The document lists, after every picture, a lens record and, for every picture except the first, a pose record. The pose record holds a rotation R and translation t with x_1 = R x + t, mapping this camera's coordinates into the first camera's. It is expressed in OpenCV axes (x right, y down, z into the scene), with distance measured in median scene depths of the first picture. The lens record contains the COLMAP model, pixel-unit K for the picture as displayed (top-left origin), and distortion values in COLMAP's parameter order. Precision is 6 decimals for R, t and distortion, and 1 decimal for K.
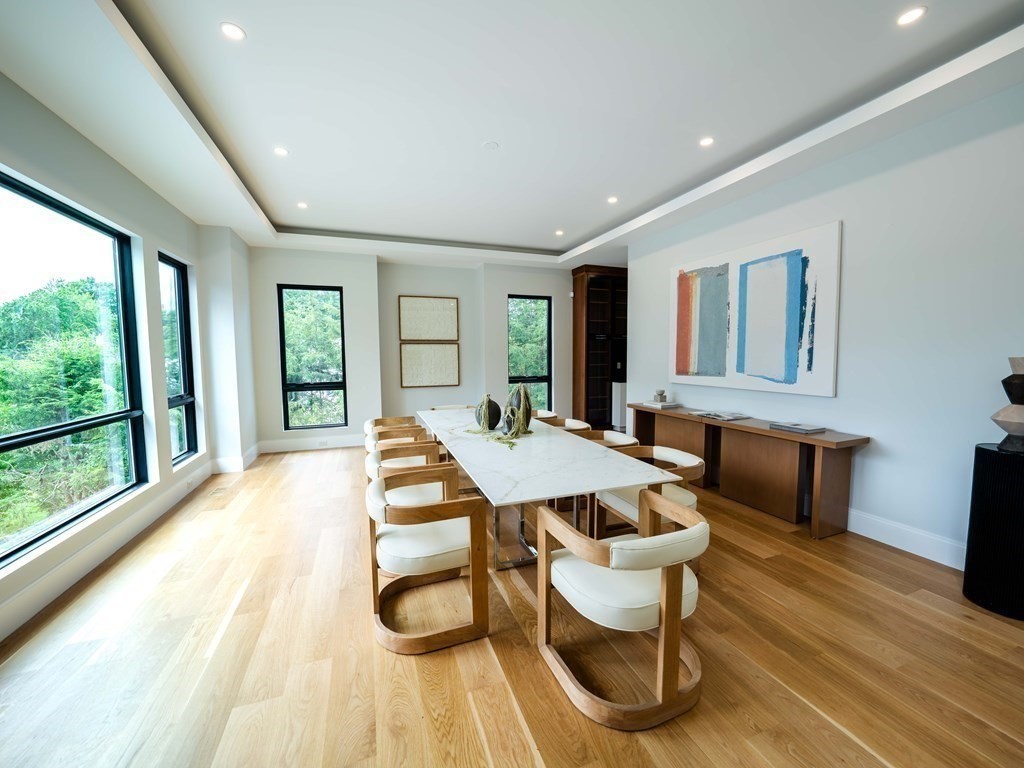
lens RADIAL K [[393.2, 0, 513.4], [0, 393.2, 381.3], [0, 0, 1]] dist [-0.007743, -0.000027]
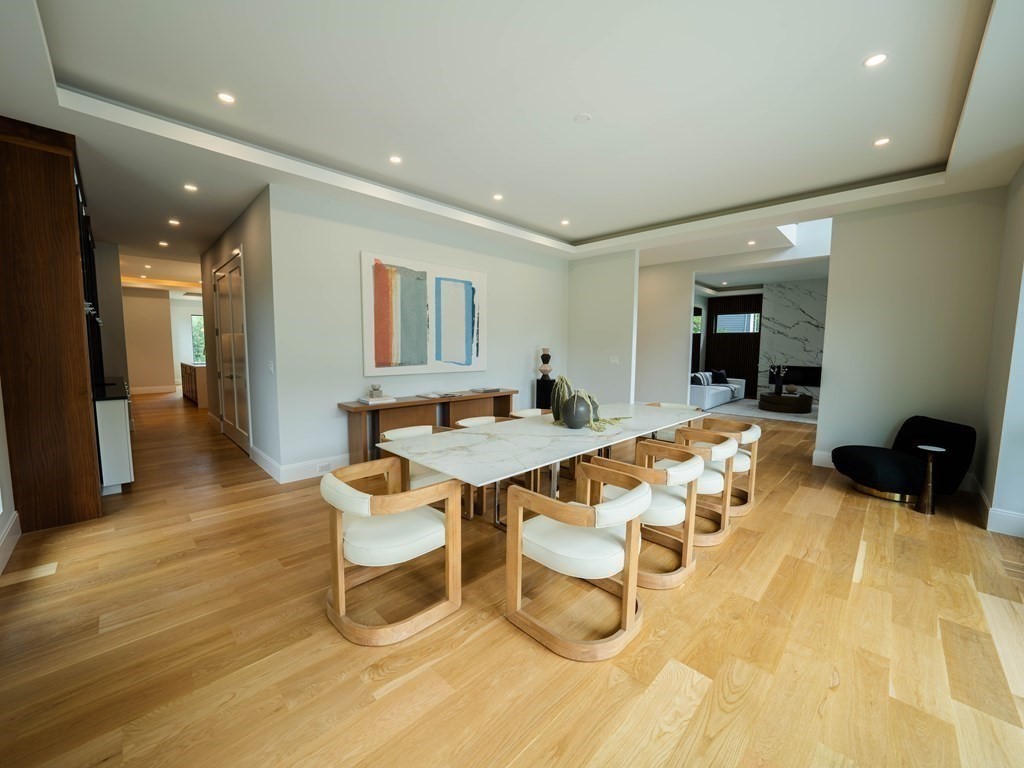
lens RADIAL K [[393.2, 0, 514.1], [0, 393.2, 386.0], [0, 0, 1]] dist [-0.007743, -0.000027]
pose [[-0.408528, -0.084939, 0.908785, -0.783284], [0.060638, 0.990935, 0.119876, -0.085660], [-0.910729, 0.104079, -0.399674, 1.402618]]
